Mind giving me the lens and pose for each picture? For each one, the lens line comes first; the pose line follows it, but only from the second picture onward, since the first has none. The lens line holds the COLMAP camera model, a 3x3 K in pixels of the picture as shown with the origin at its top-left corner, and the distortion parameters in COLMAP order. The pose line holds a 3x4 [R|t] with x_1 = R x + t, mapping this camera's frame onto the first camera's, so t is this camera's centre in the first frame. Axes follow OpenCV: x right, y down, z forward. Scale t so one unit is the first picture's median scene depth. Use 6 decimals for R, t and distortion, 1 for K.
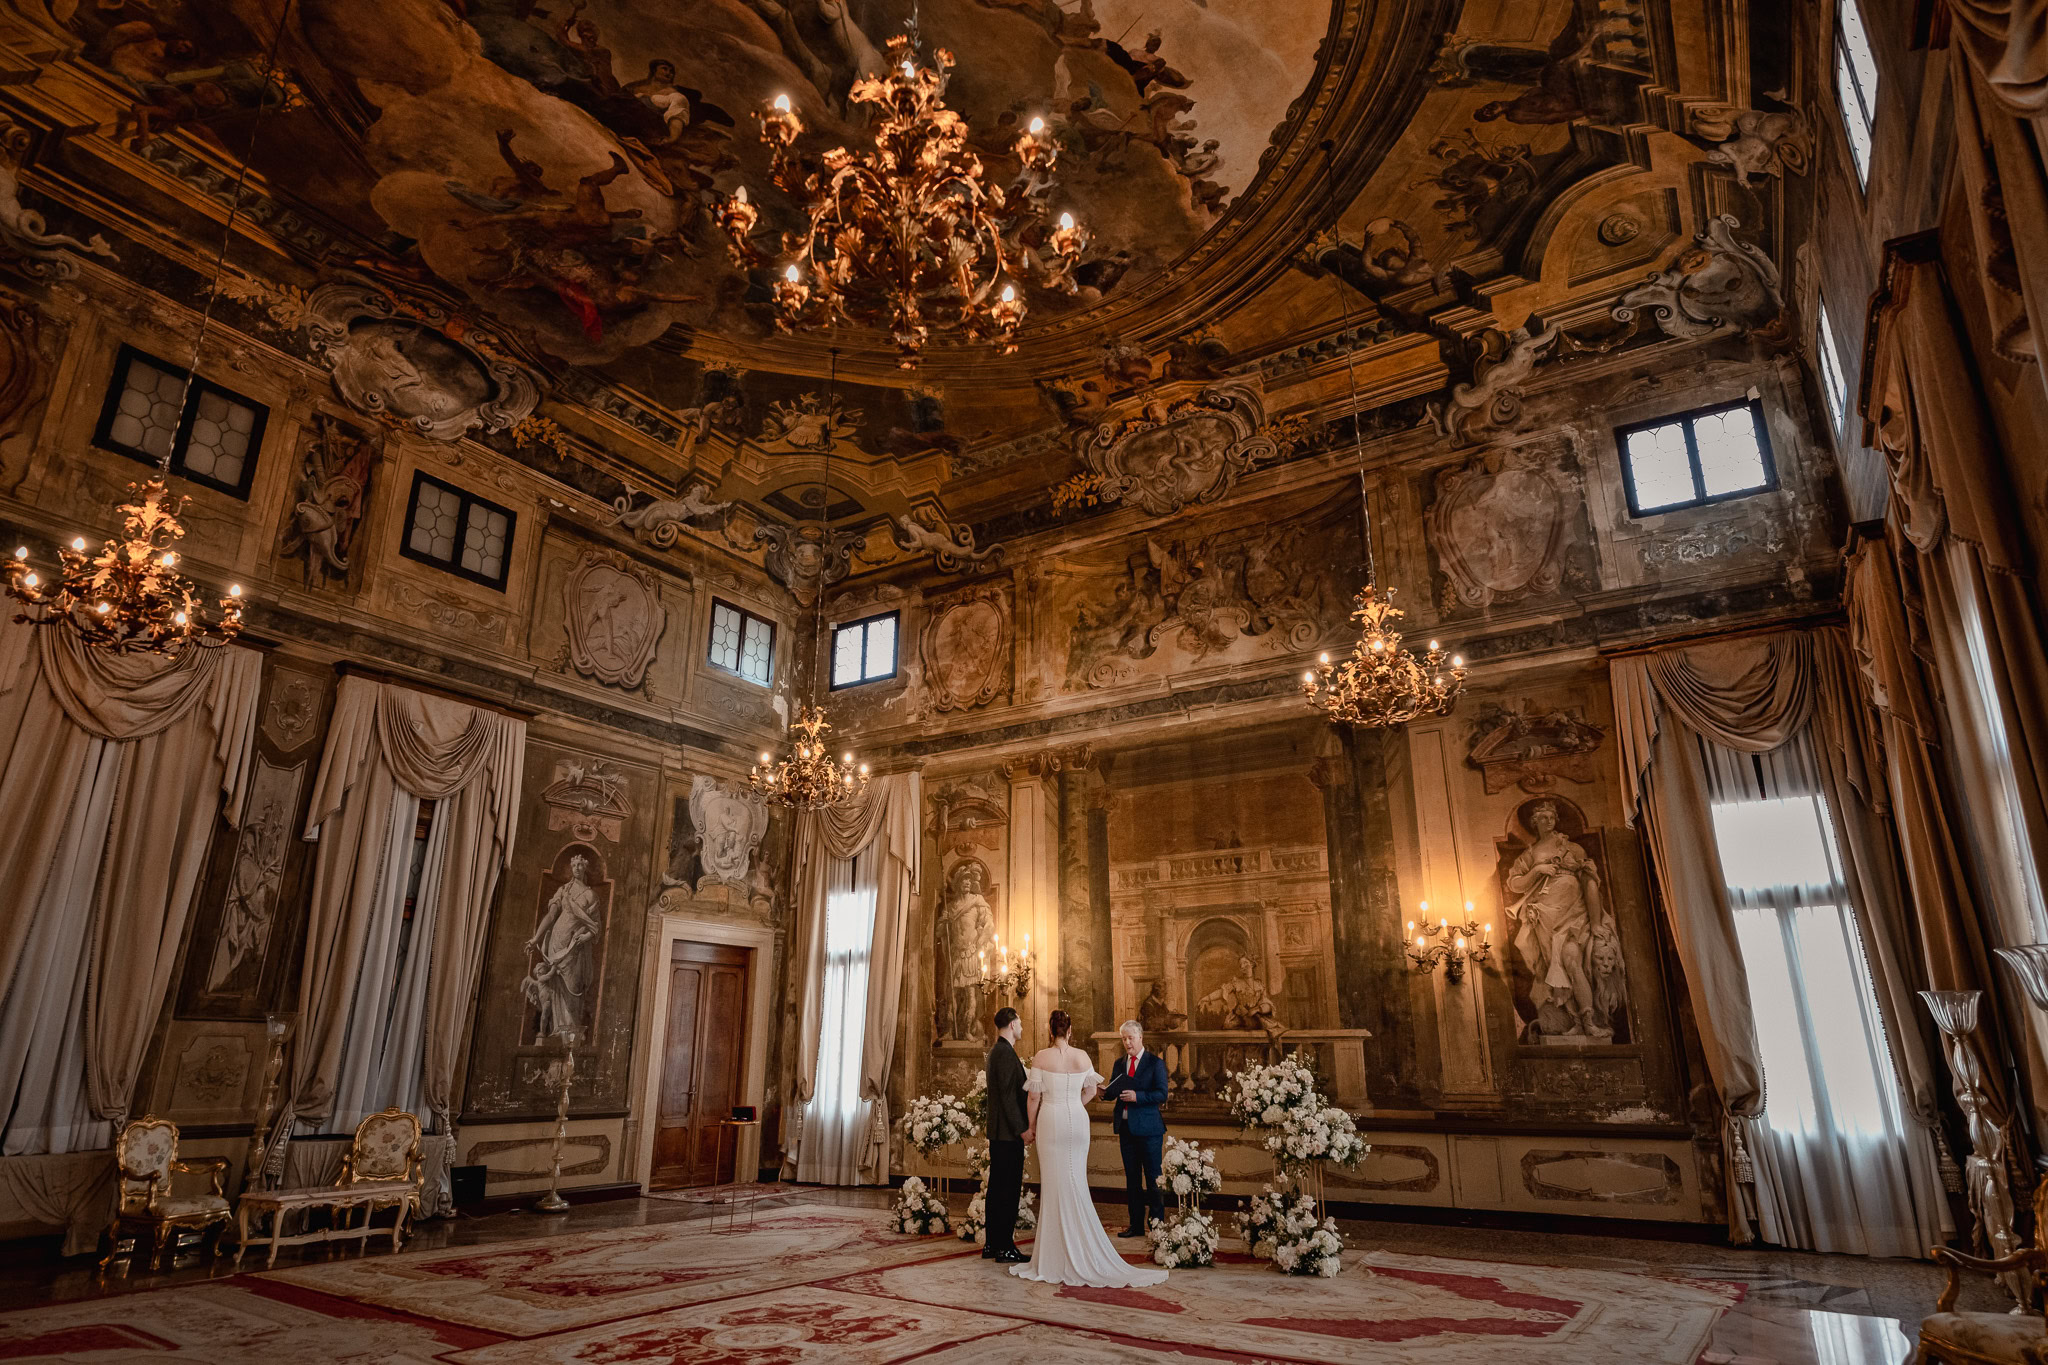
lens RADIAL K [[1154.7, 0, 1024.0], [0, 1154.7, 682.5], [0, 0, 1]] dist [0.002479, 0.000170]
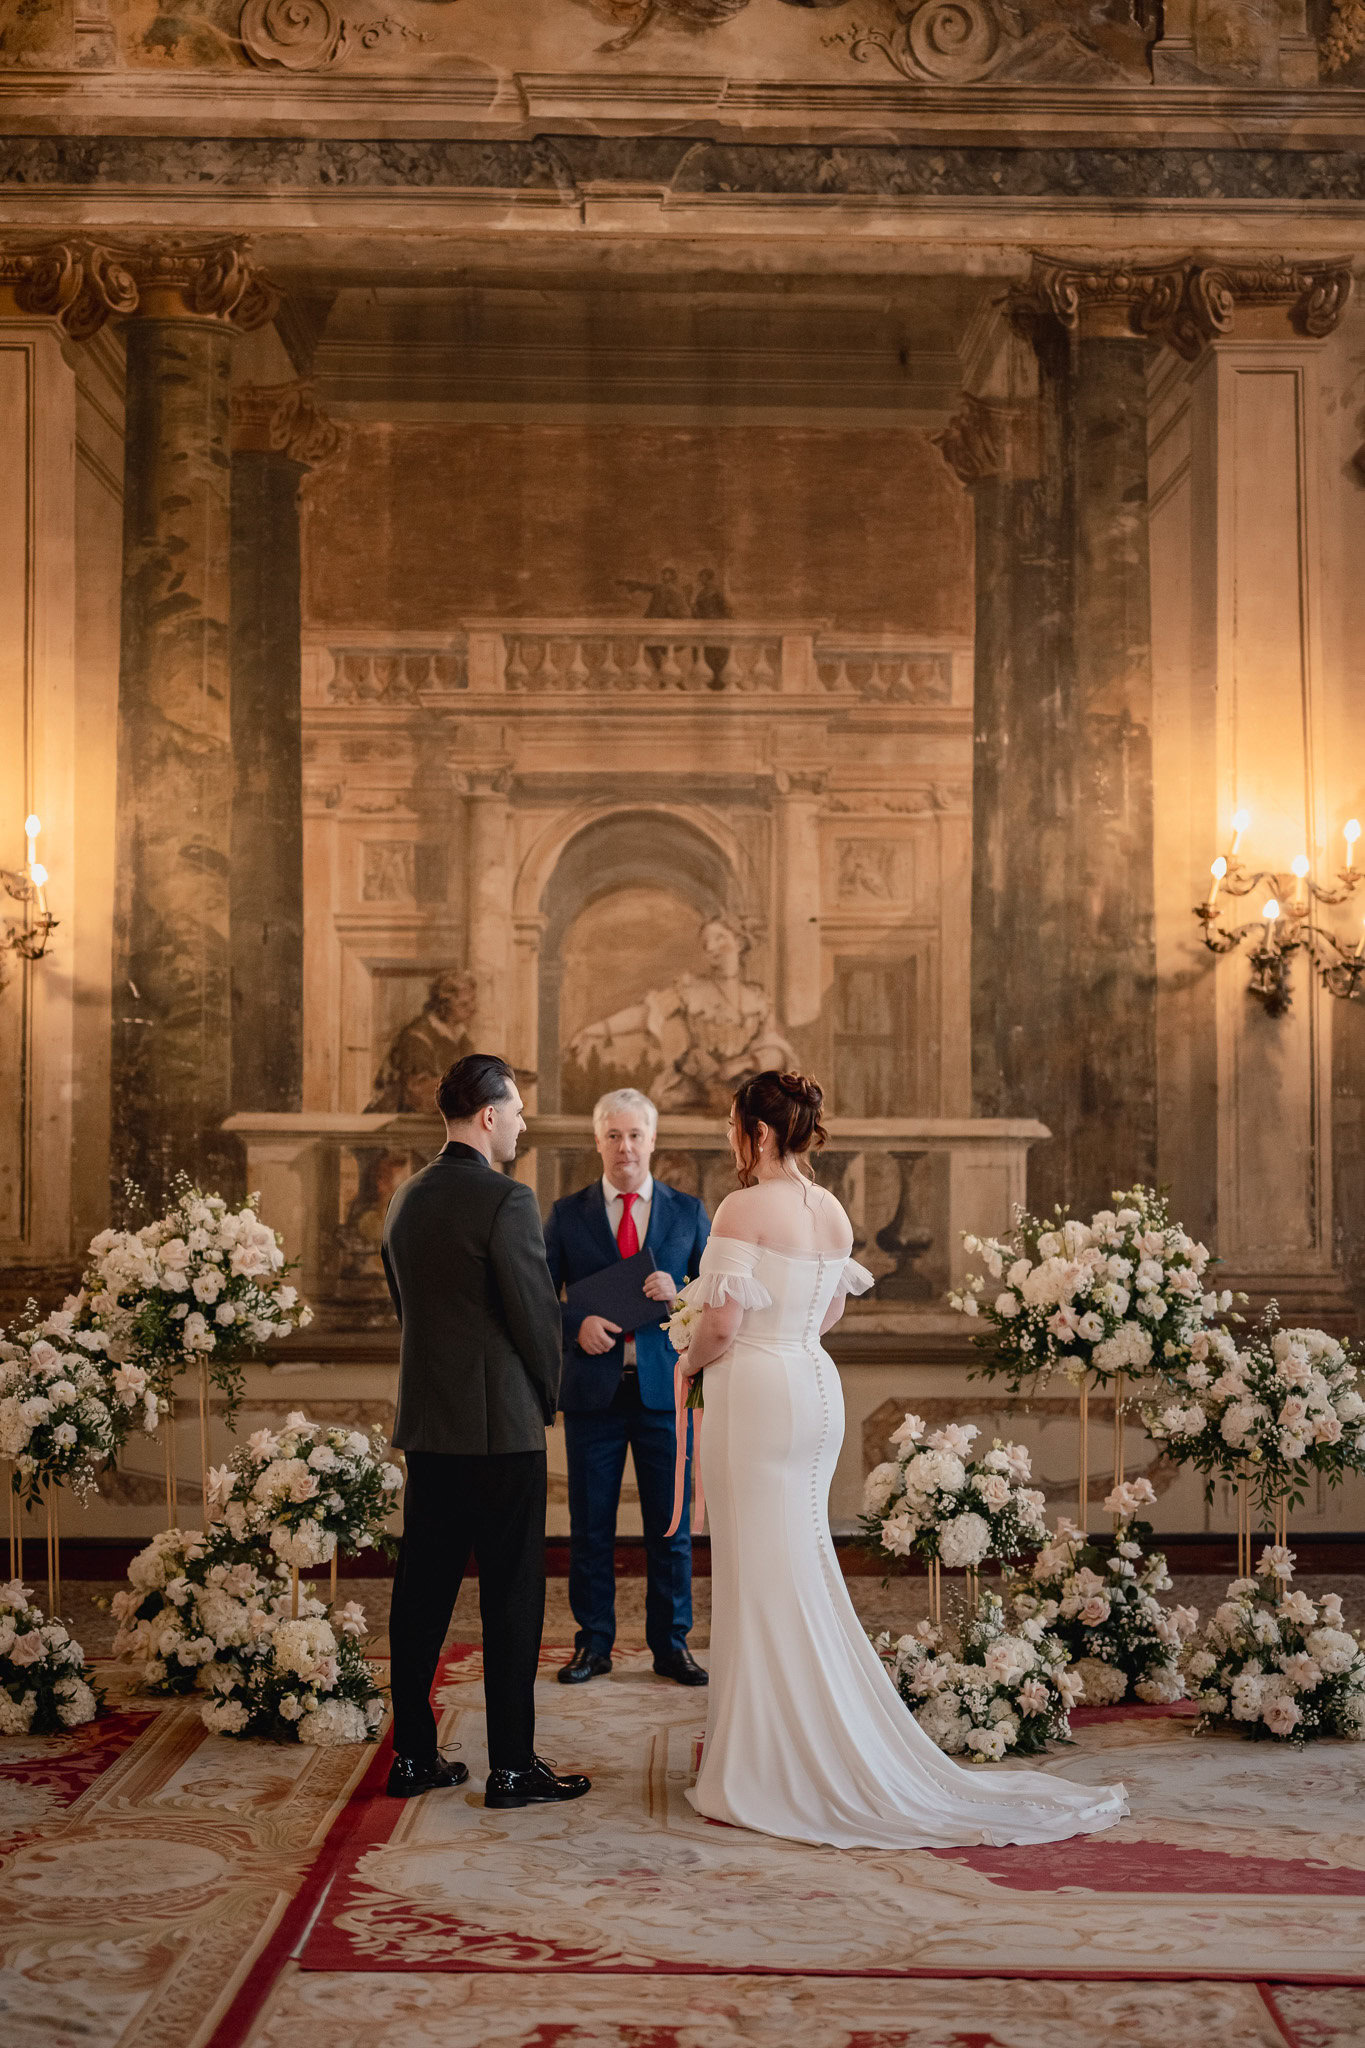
lens RADIAL K [[2951.0, 0, 671.5], [0, 2951.0, 1009.8], [0, 0, 1]] dist [-0.002988, 0.024353]
pose [[0.823023, 0.030396, 0.567194, -0.331717], [-0.181235, 0.960426, 0.211510, 0.069662], [-0.538319, -0.276873, 0.795961, 0.258873]]
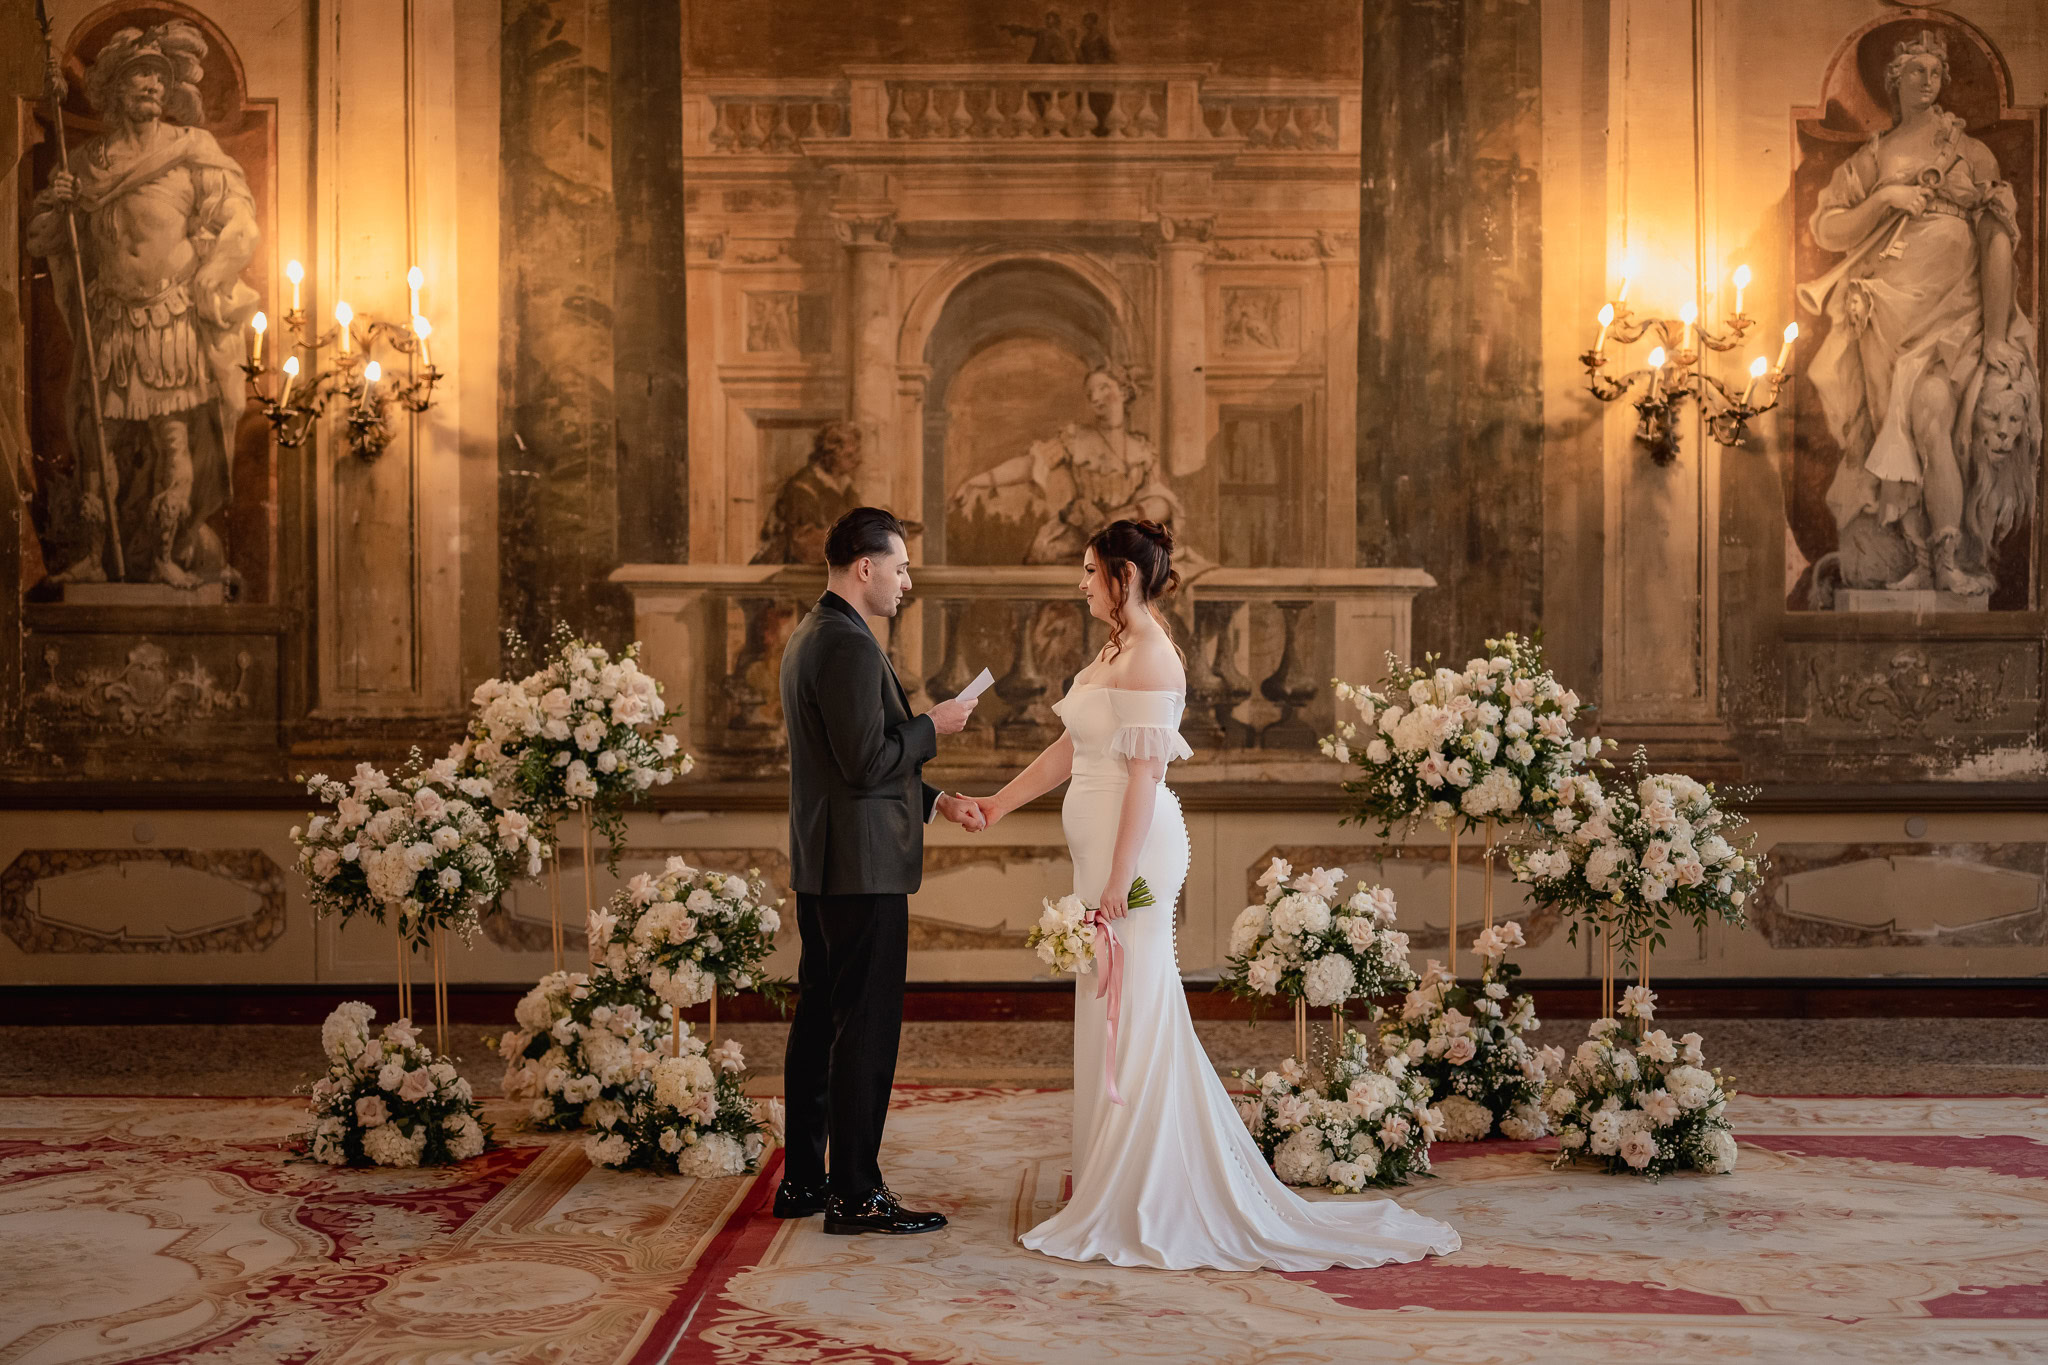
lens RADIAL K [[3025.1, 0, 1048.2], [0, 3025.1, 680.1], [0, 0, 1]] dist [-0.001957, 0.030819]
pose [[0.833351, -0.012517, 0.552603, -0.333686], [-0.173910, 0.943033, 0.283627, 0.062209], [-0.524673, -0.332464, 0.783700, 0.231864]]
